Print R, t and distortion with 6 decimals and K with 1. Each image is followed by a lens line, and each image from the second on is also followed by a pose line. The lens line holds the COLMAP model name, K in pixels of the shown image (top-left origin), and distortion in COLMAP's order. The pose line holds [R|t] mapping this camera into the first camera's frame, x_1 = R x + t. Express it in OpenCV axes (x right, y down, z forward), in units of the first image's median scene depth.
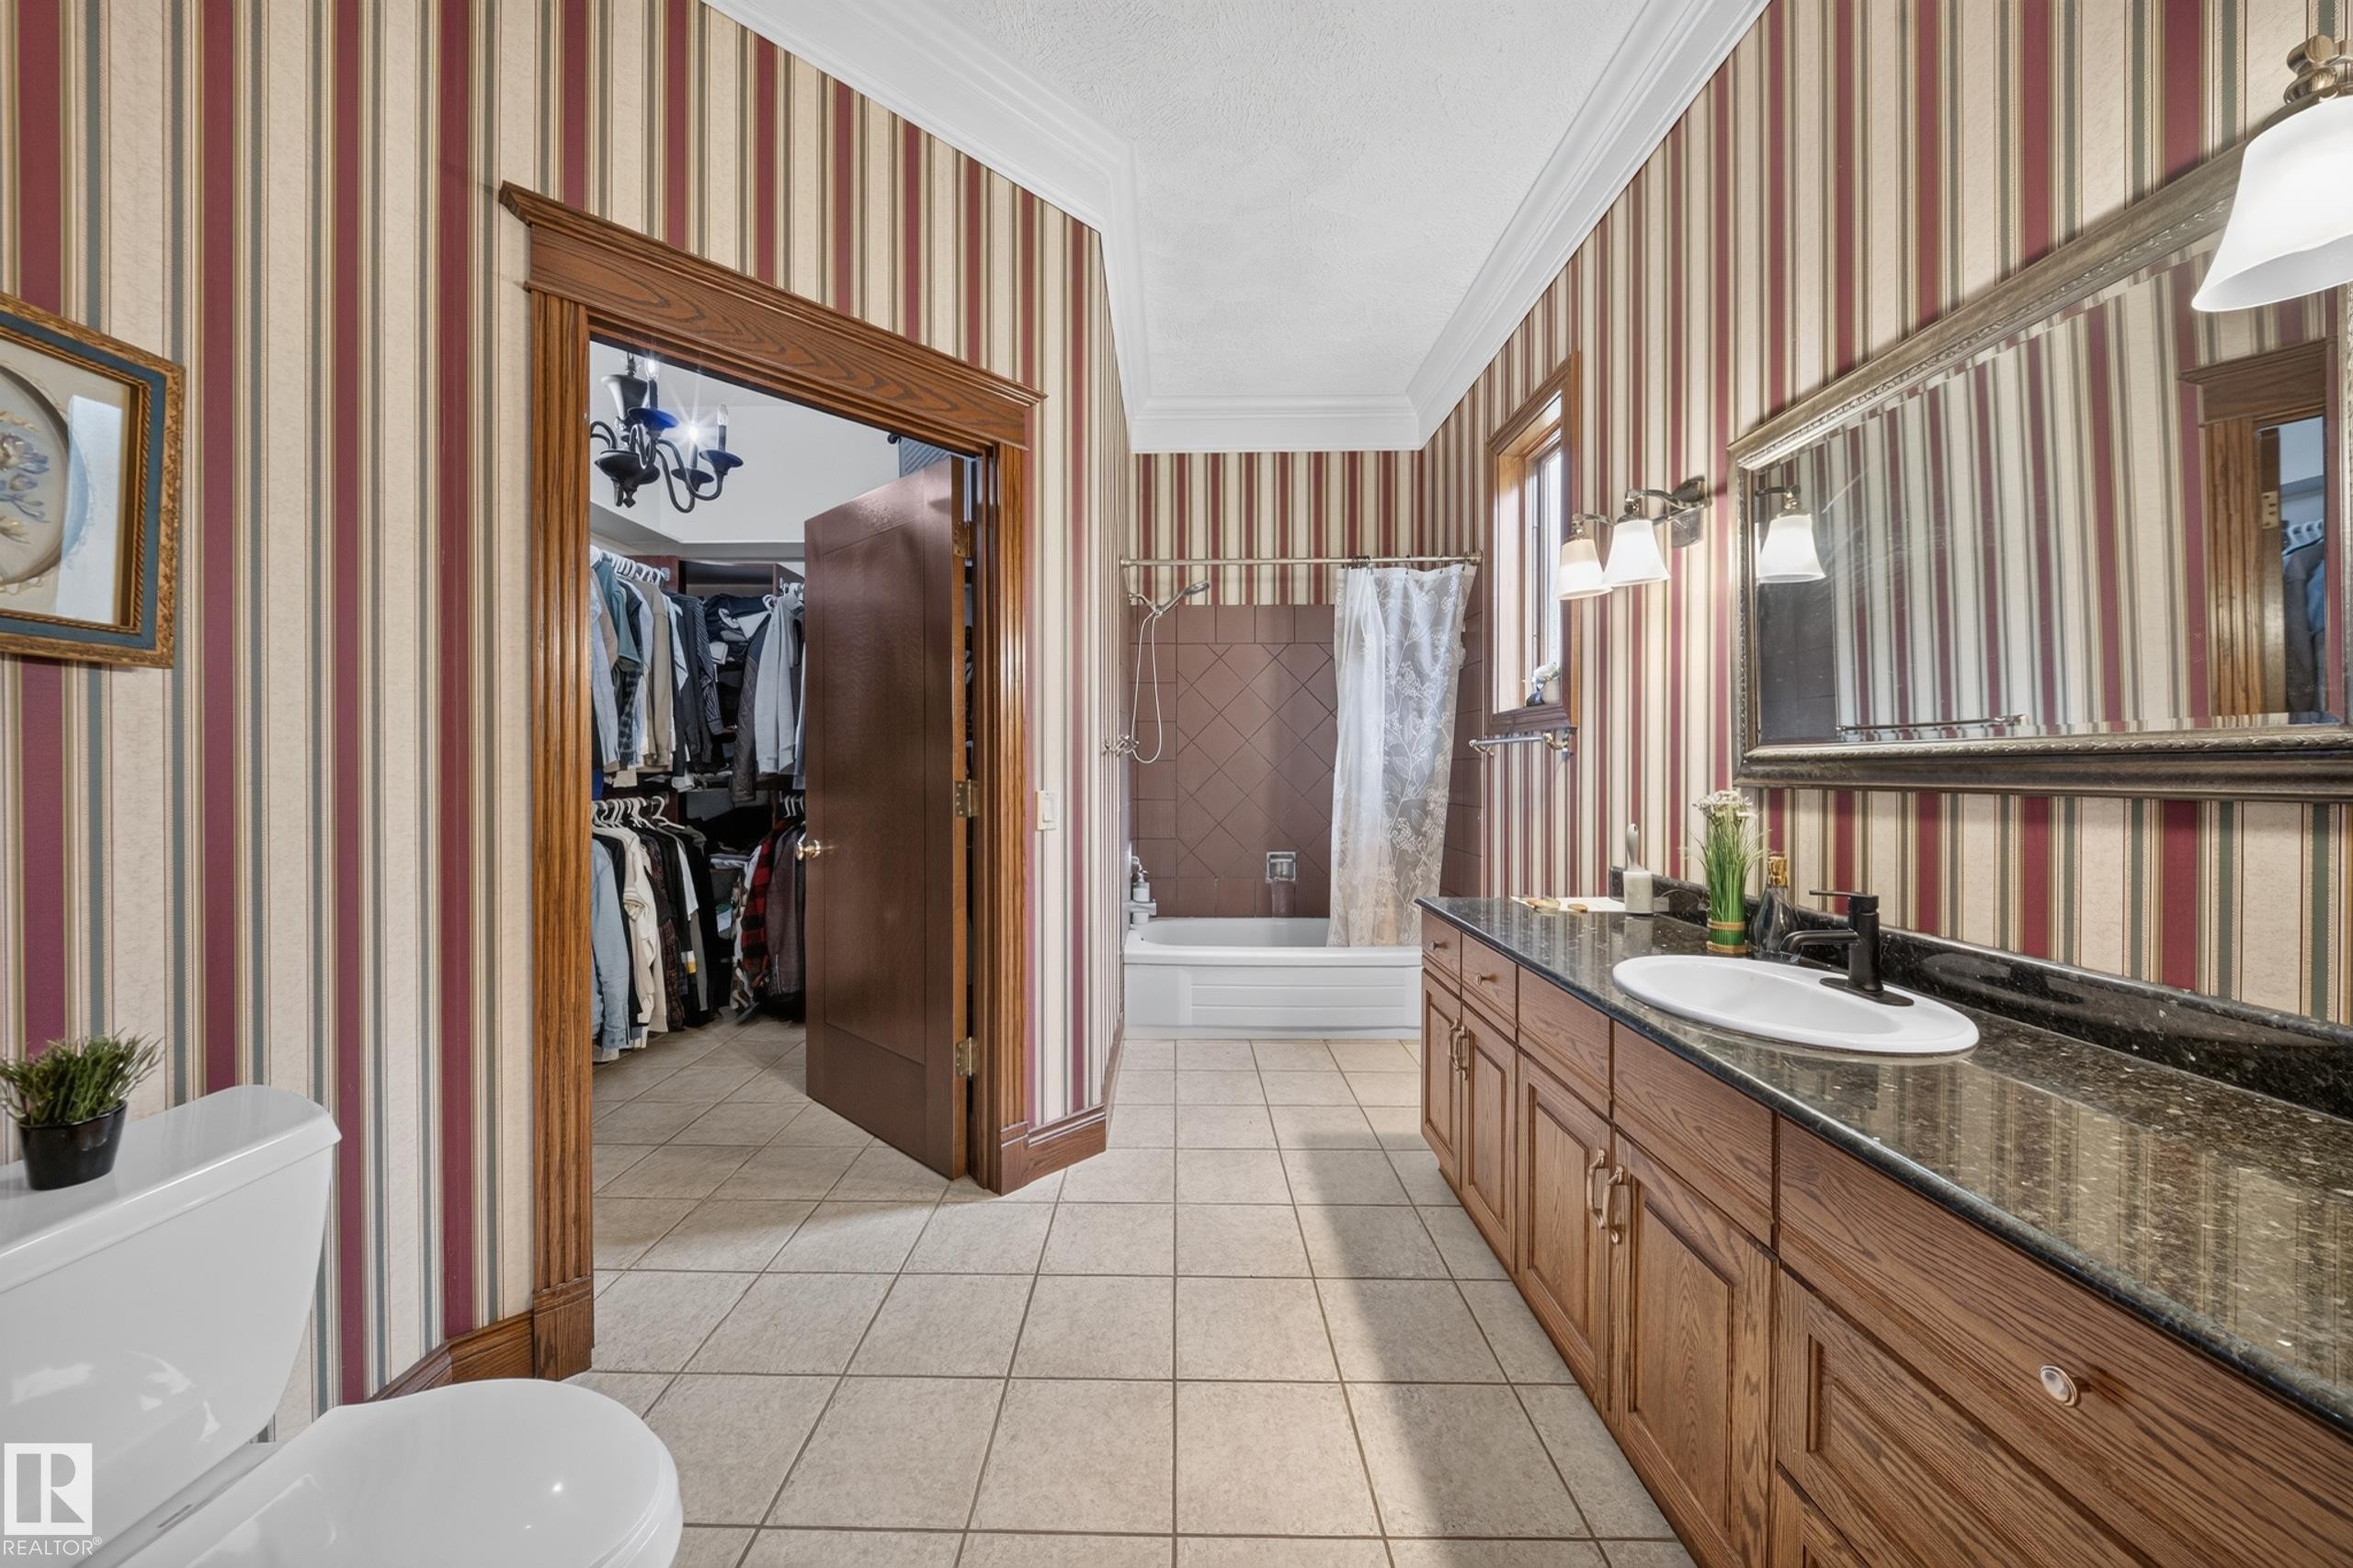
lens RADIAL K [[833.4, 0, 1163.6], [0, 833.4, 777.4], [0, 0, 1]] dist [0.003394, -0.001984]
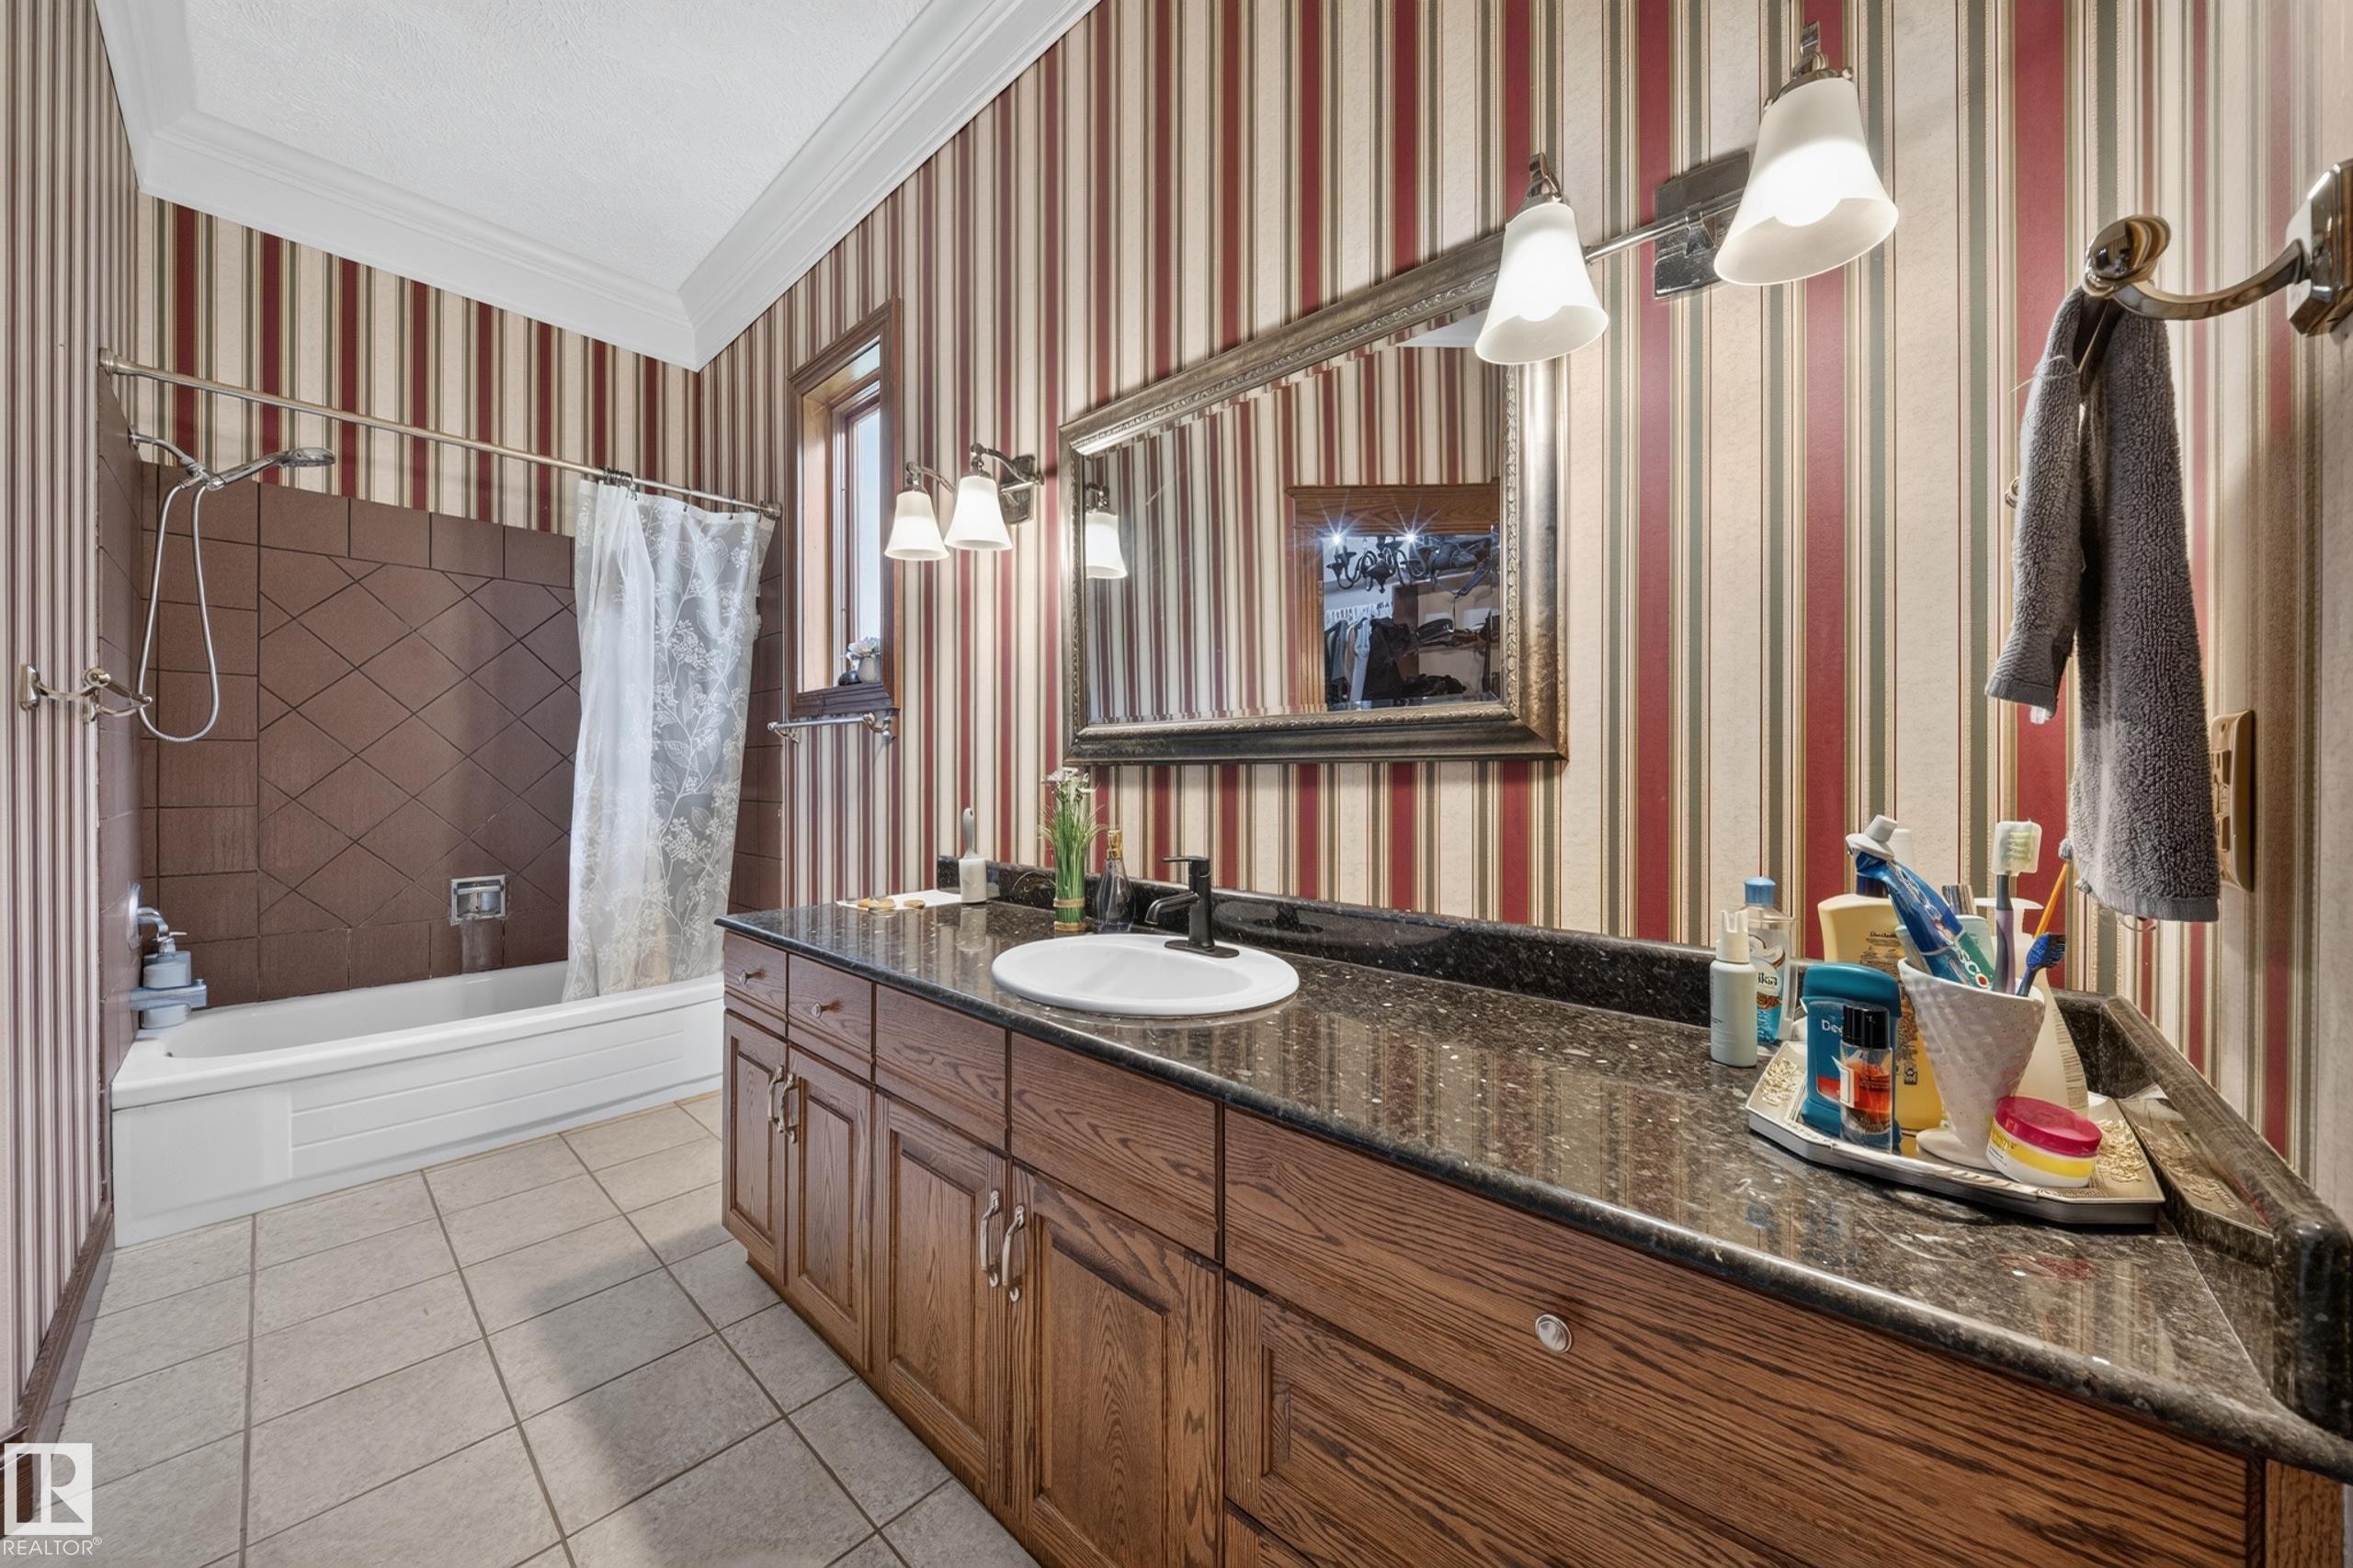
lens RADIAL K [[833.4, 0, 1164.4], [0, 833.4, 768.7], [0, 0, 1]] dist [0.003394, -0.001984]
pose [[0.670772, 0.001899, 0.741661, 0.015807], [0.009271, 0.999897, -0.010946, 0.026885], [-0.741606, 0.014219, 0.670685, 0.235631]]
